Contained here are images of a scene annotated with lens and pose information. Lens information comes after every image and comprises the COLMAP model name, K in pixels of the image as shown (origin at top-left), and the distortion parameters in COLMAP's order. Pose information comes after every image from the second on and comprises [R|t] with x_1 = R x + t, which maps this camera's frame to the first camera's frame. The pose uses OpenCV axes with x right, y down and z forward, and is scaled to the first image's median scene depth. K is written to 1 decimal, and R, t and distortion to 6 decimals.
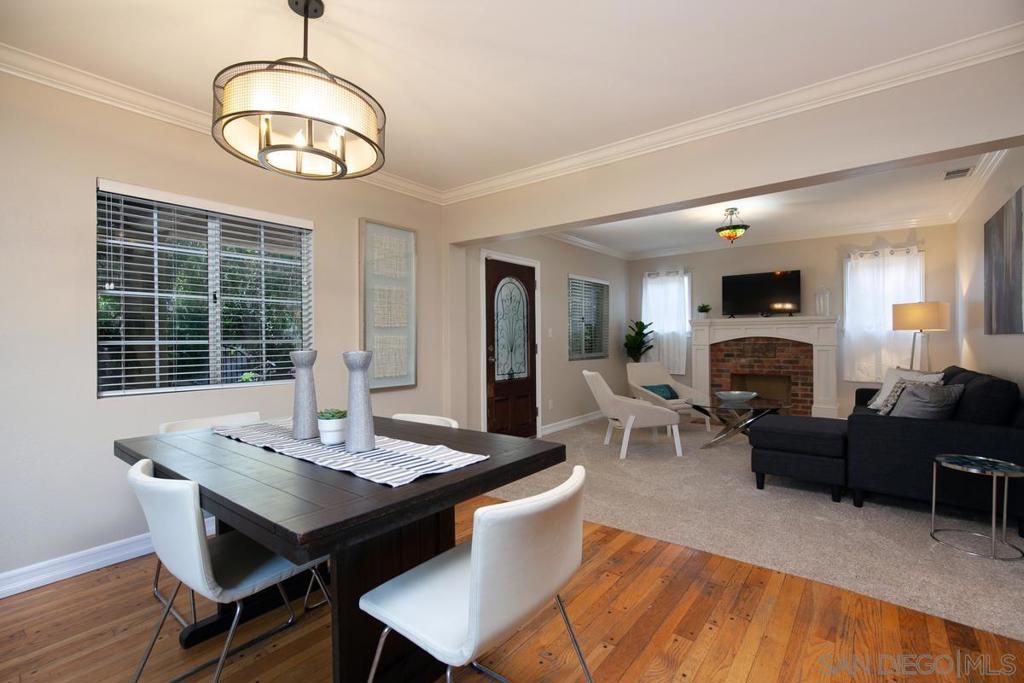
lens RADIAL K [[462.7, 0, 515.0], [0, 462.7, 340.7], [0, 0, 1]] dist [-0.002313, -0.002942]
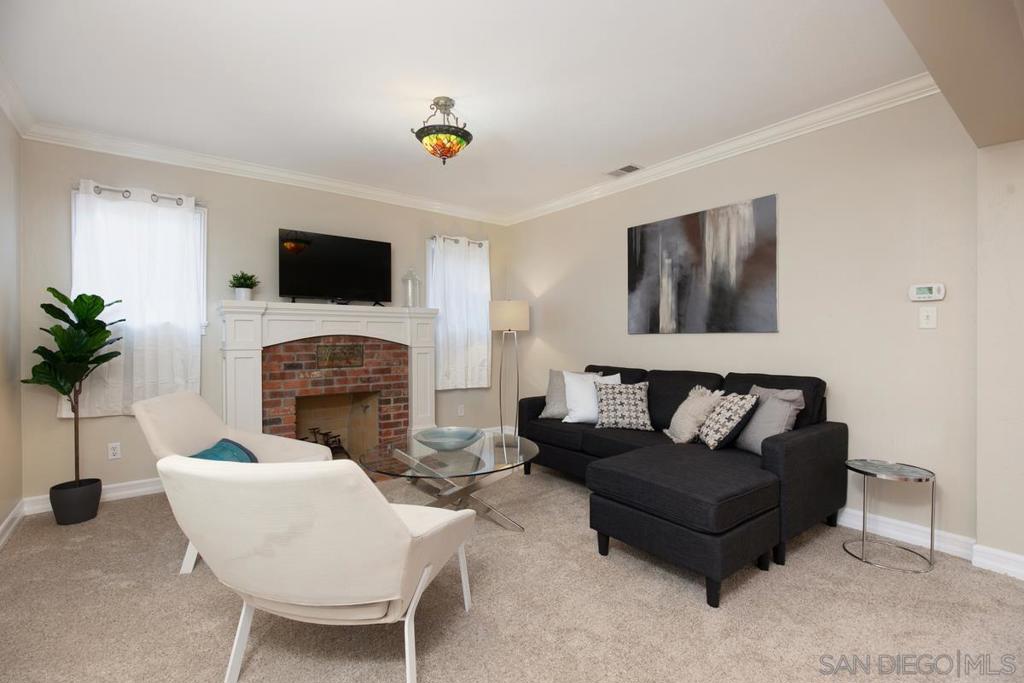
lens RADIAL K [[462.7, 0, 513.5], [0, 462.7, 334.0], [0, 0, 1]] dist [-0.002313, -0.002942]
pose [[0.241513, 0.013087, 0.970309, -0.038101], [0.003495, 0.999891, -0.014356, 0.000196], [-0.970391, 0.006858, 0.241441, 0.608268]]
